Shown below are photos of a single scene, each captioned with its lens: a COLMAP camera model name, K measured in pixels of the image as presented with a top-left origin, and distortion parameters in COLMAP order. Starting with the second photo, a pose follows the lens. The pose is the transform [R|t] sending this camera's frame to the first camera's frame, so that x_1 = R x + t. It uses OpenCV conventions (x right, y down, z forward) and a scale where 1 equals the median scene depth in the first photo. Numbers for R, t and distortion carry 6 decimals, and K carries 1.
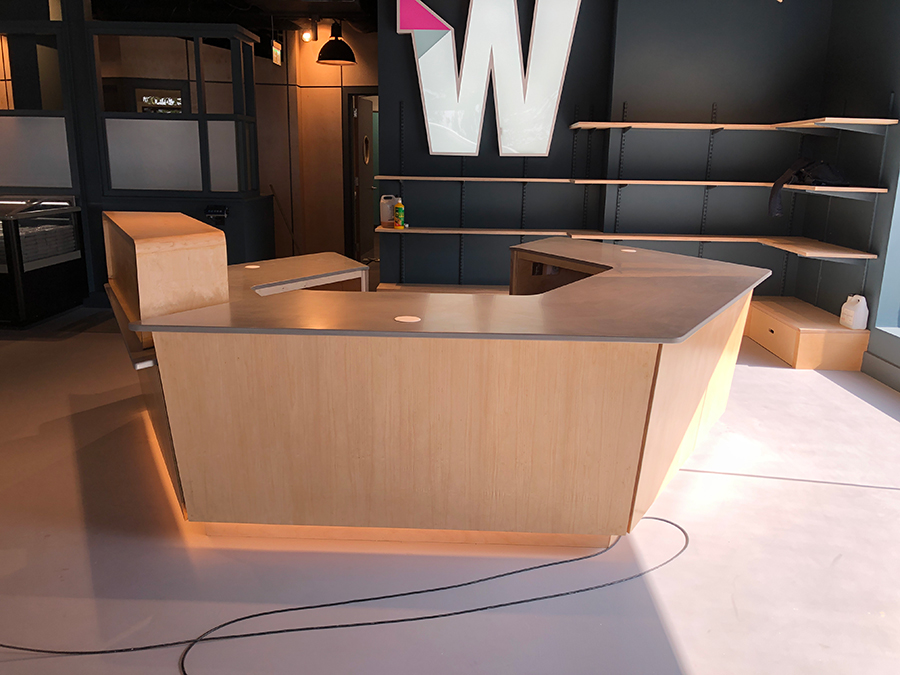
lens RADIAL K [[731.9, 0, 446.1], [0, 731.9, 339.3], [0, 0, 1]] dist [0.012583, -0.002377]
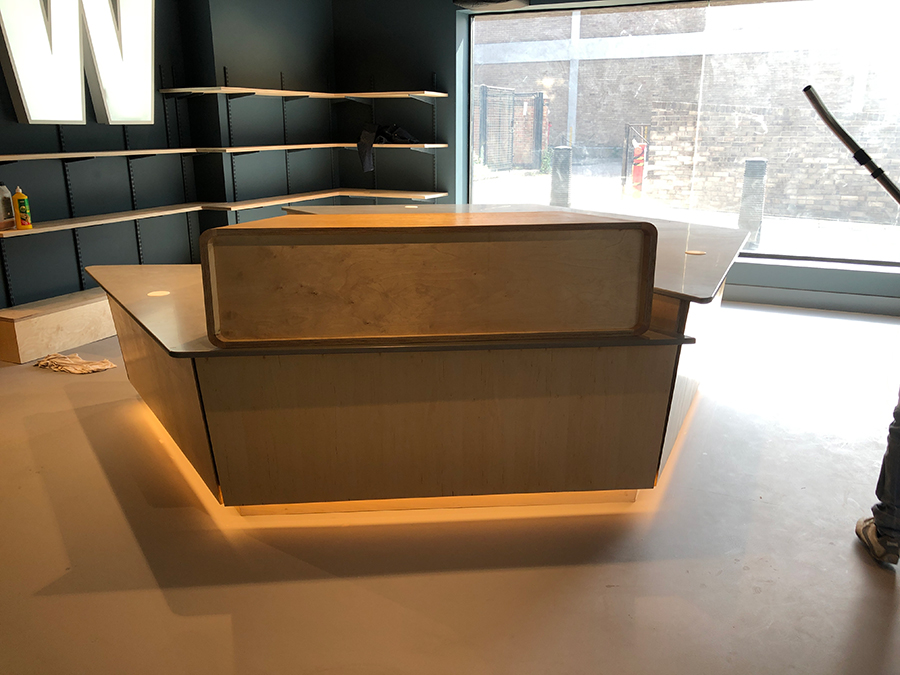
lens RADIAL K [[731.9, 0, 443.8], [0, 731.9, 336.6], [0, 0, 1]] dist [0.012583, -0.002377]
pose [[0.392410, -0.269739, 0.879349, -0.565953], [0.233819, 0.953880, 0.188259, -0.091066], [-0.889574, 0.131734, 0.437383, 0.340041]]
